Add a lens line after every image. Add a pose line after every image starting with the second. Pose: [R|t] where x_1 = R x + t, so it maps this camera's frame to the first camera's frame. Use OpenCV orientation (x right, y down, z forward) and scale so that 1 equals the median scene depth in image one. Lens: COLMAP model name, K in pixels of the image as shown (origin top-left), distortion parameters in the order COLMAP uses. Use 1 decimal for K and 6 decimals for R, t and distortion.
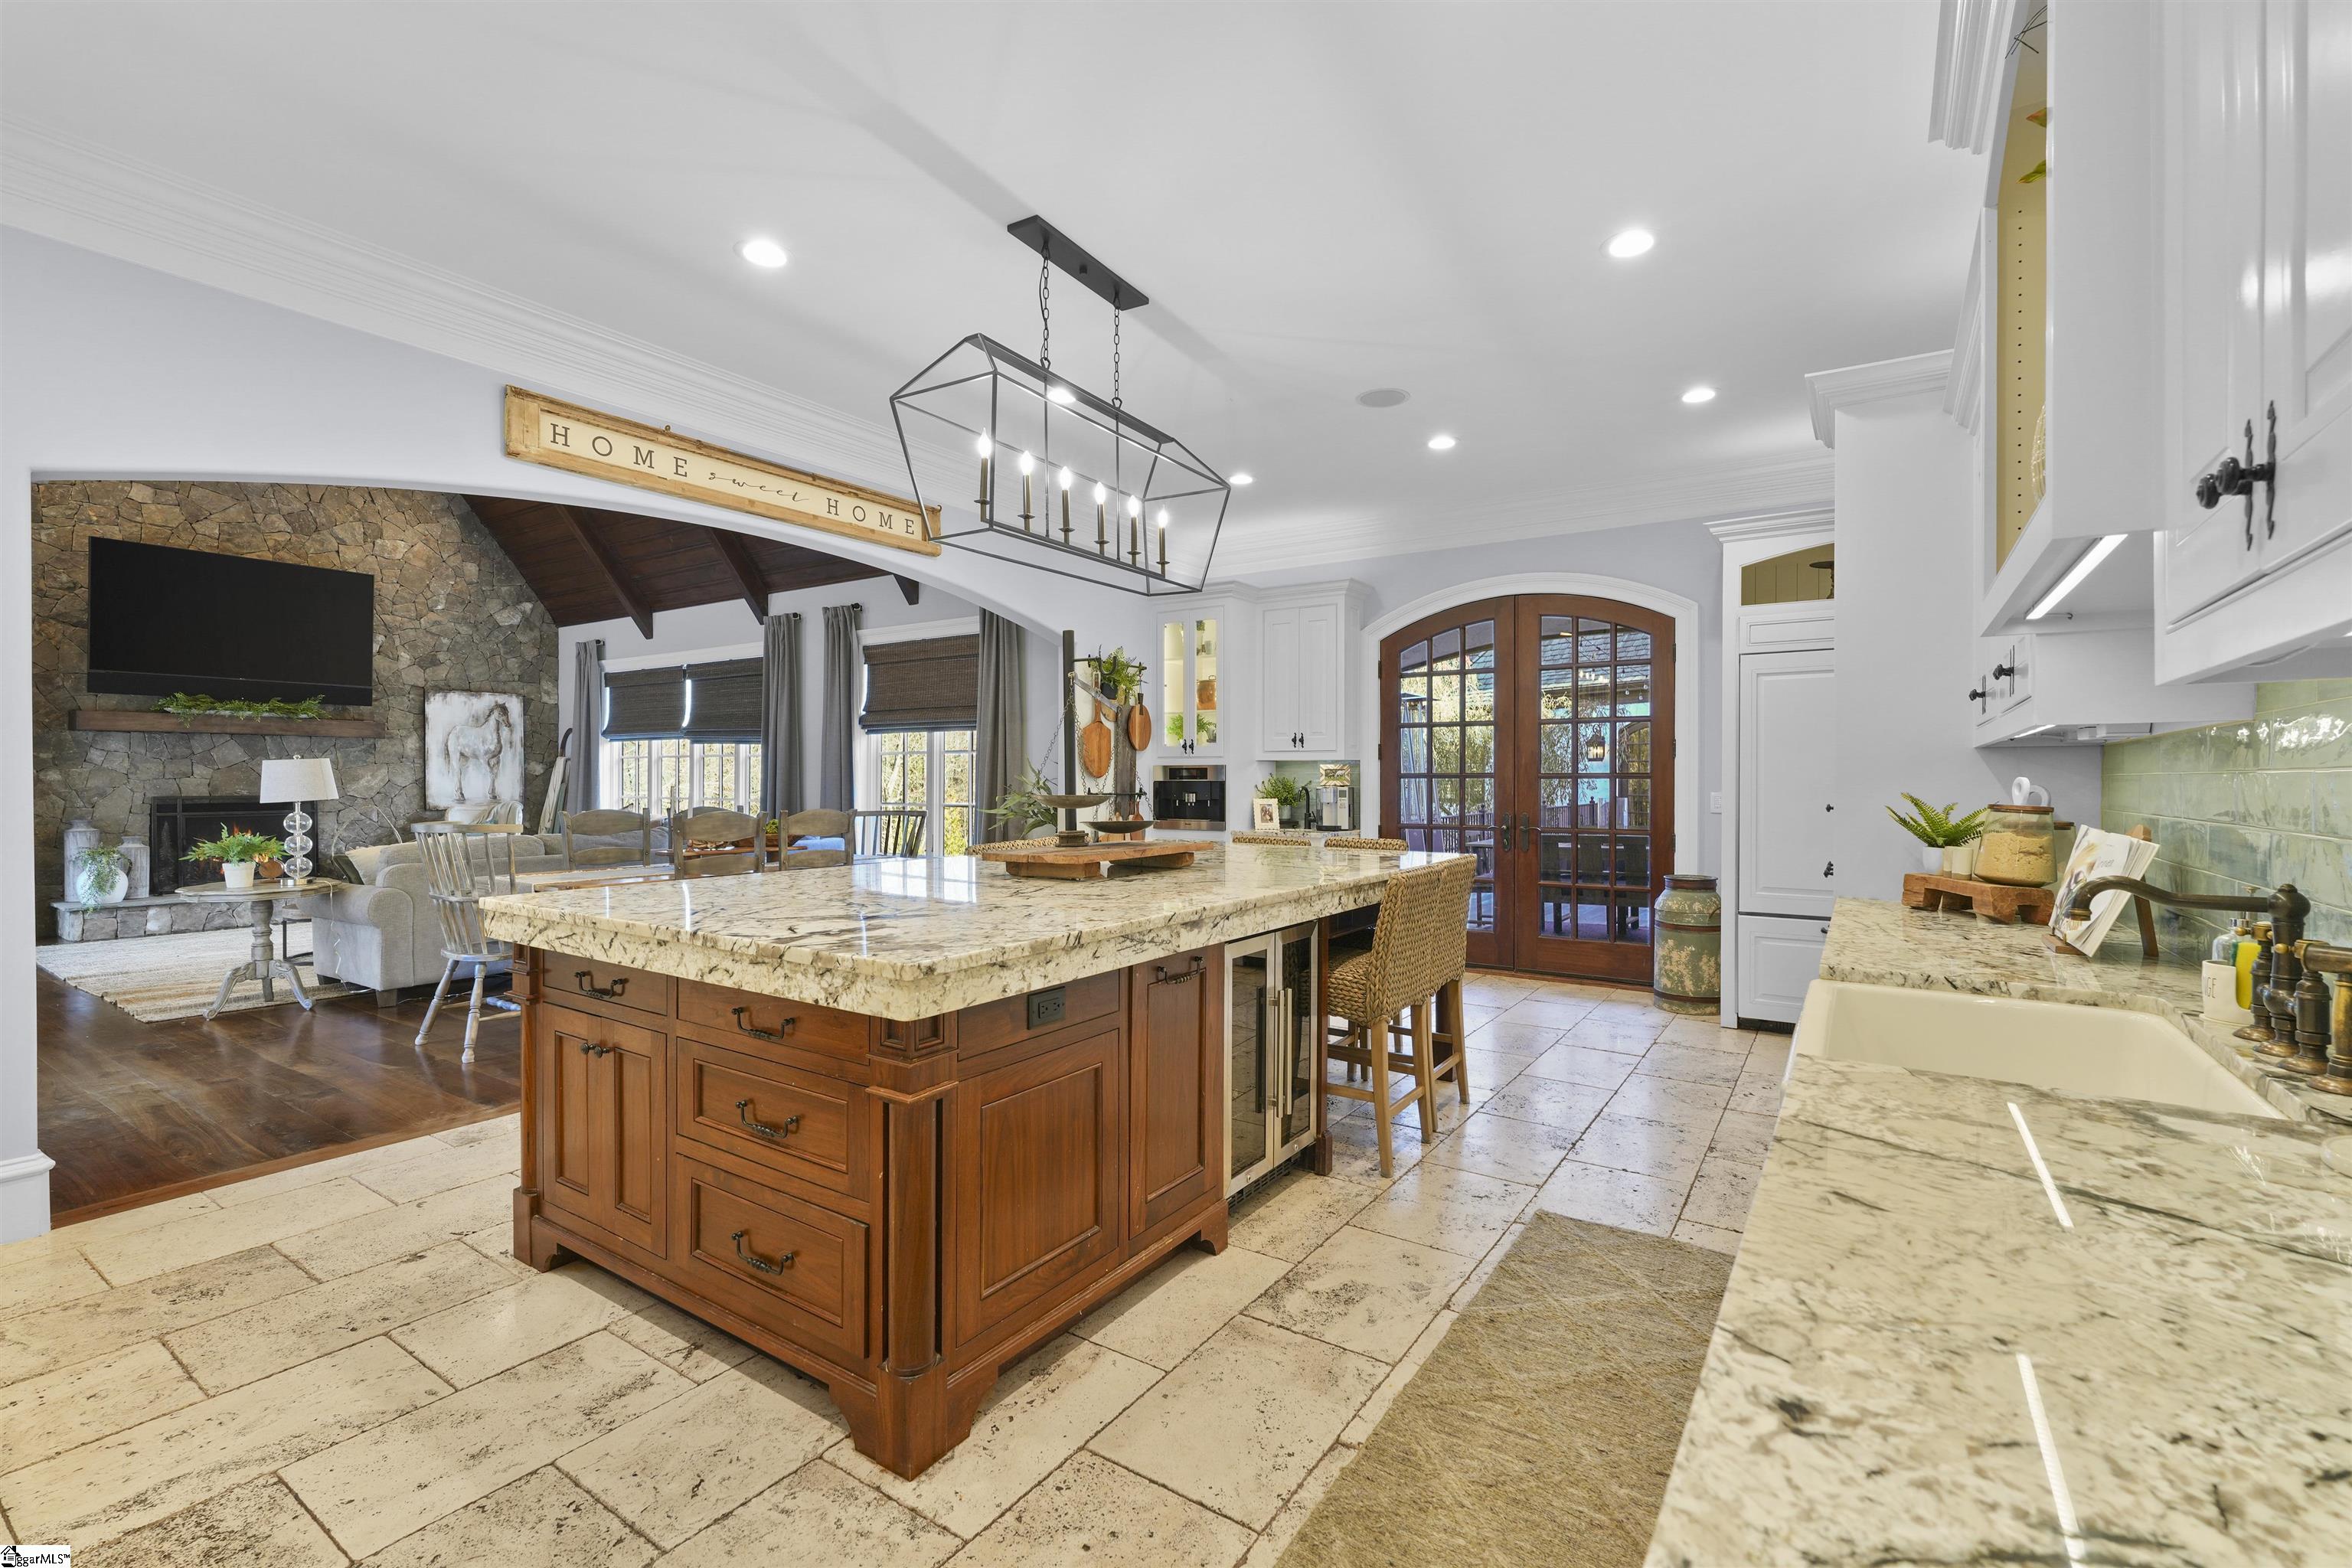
lens RADIAL K [[1022.6, 0, 1177.3], [0, 1022.6, 780.7], [0, 0, 1]] dist [-0.000747, -0.000210]
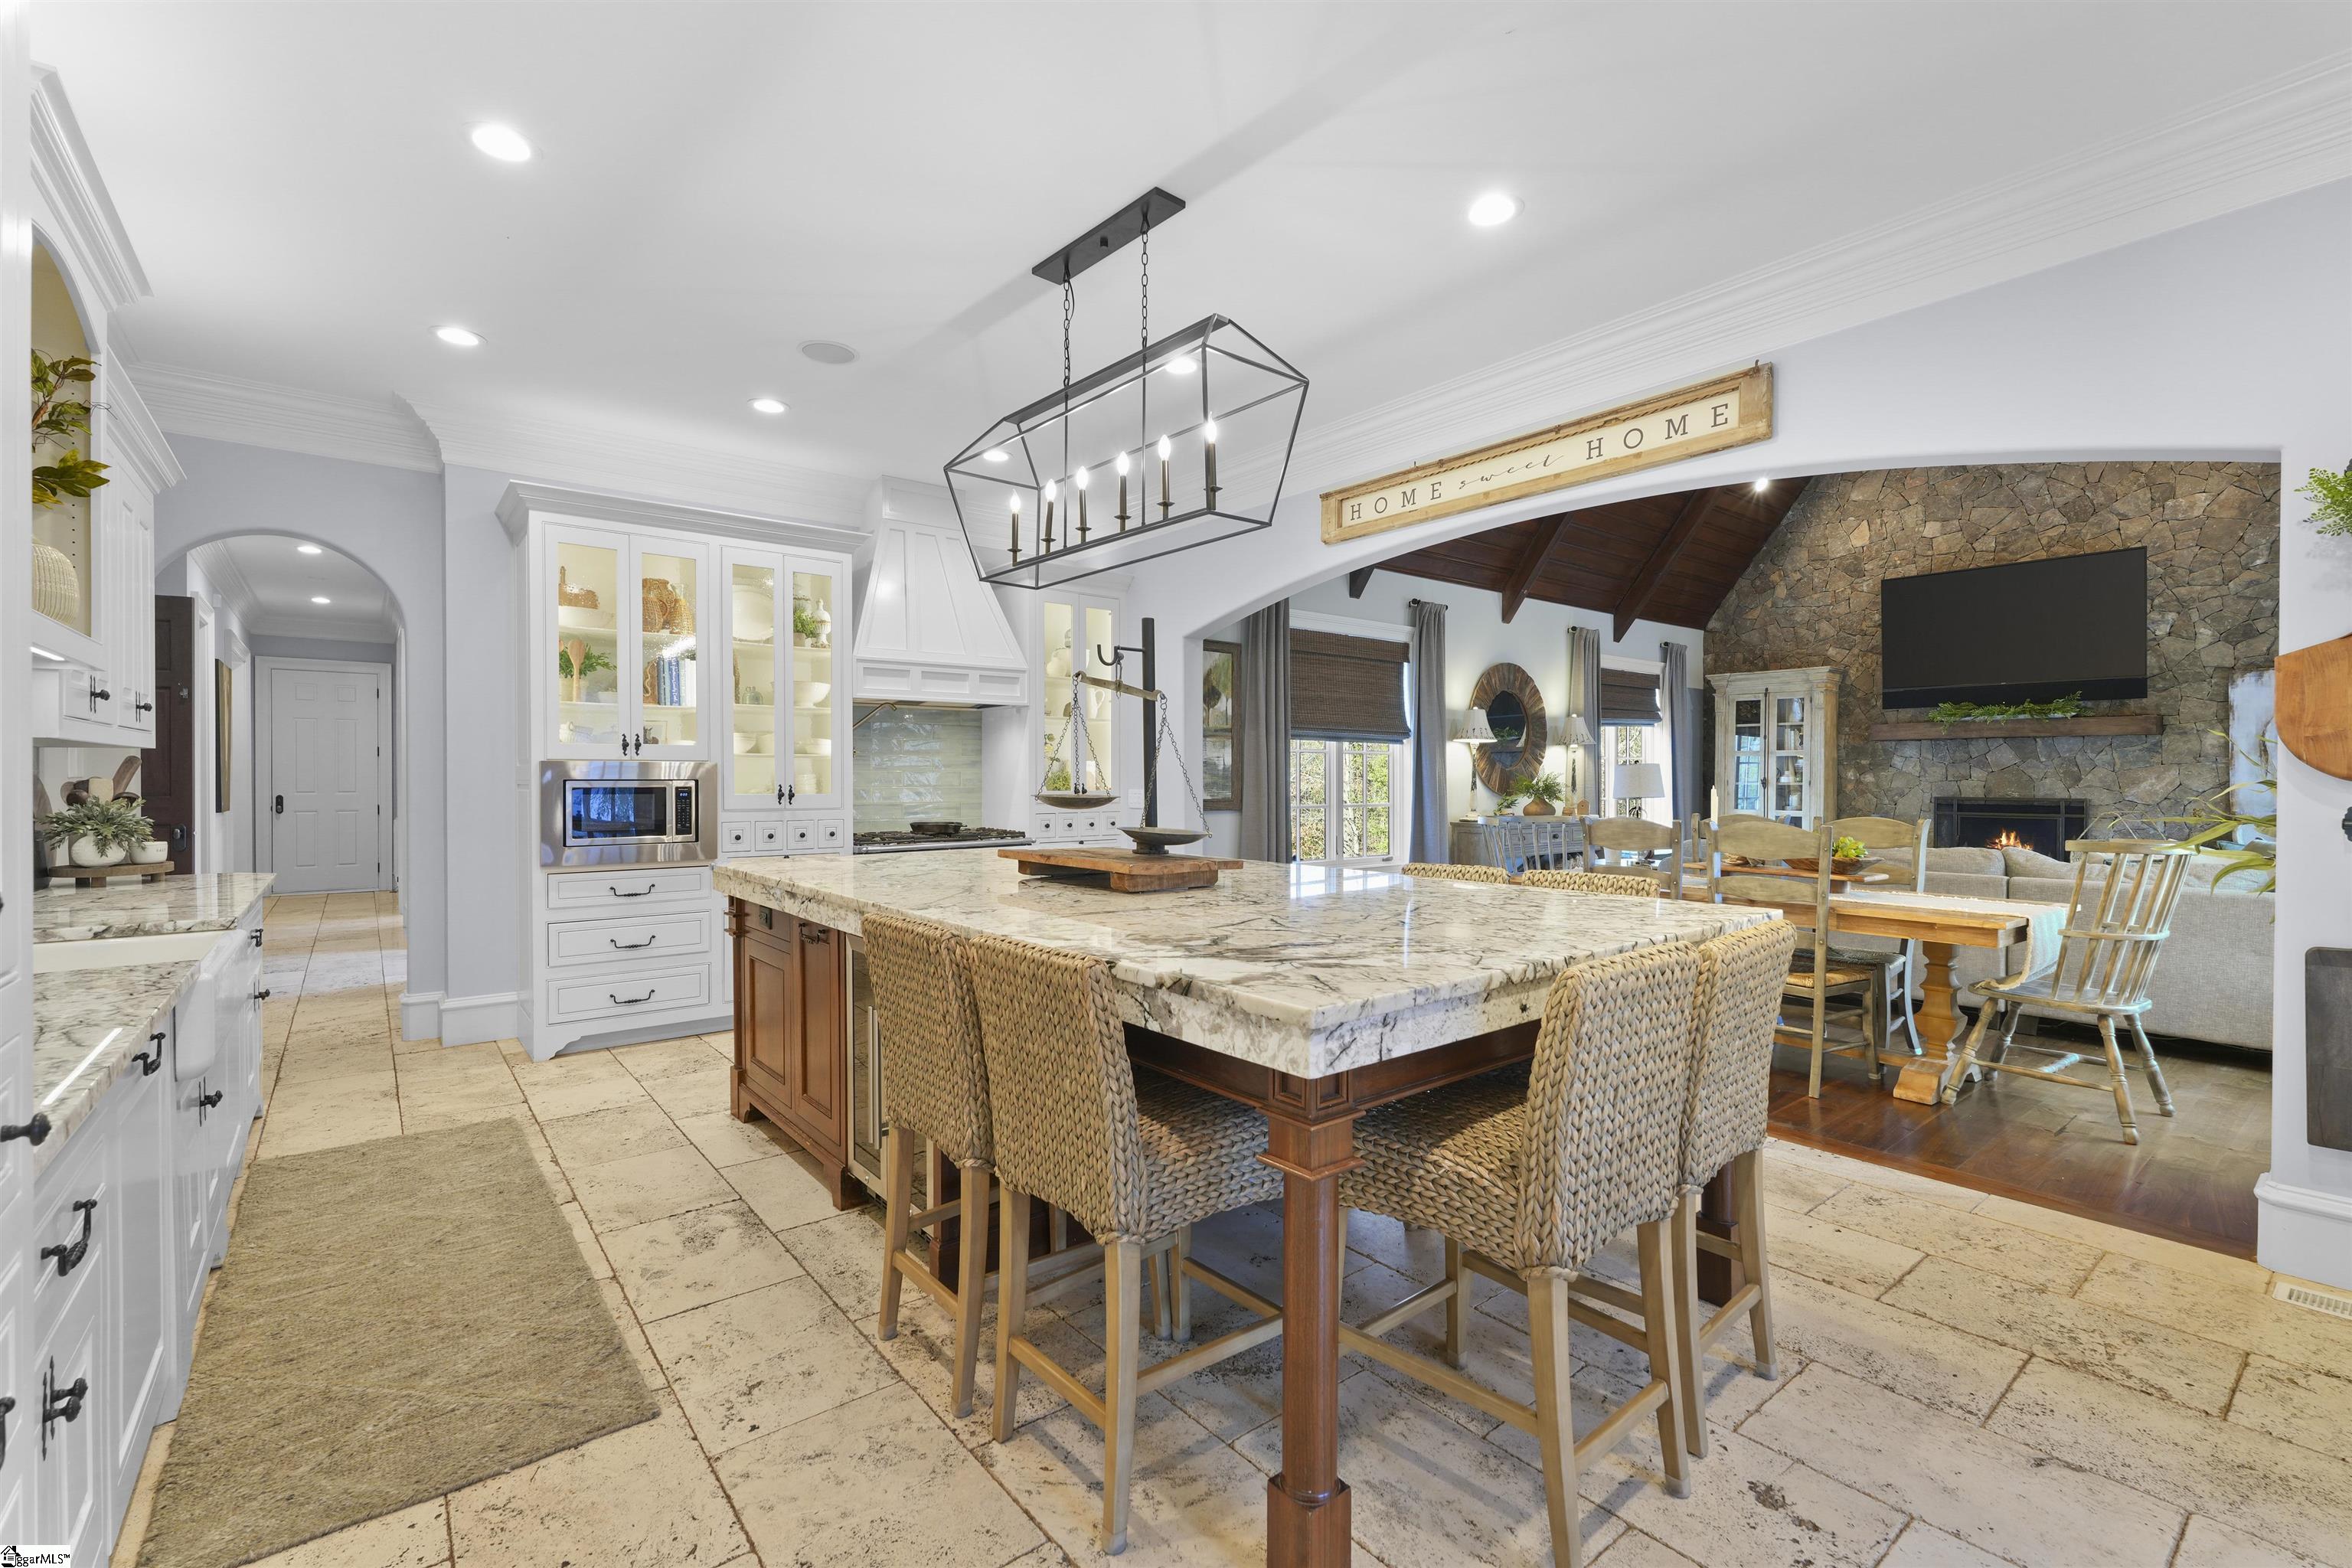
lens RADIAL K [[1022.6, 0, 1181.1], [0, 1022.6, 780.9], [0, 0, 1]] dist [-0.000747, -0.000210]
pose [[-0.294611, 0.002311, -0.955615, 0.323353], [-0.005688, 0.999975, 0.004172, -0.001946], [0.955600, 0.006664, -0.294590, 0.549840]]
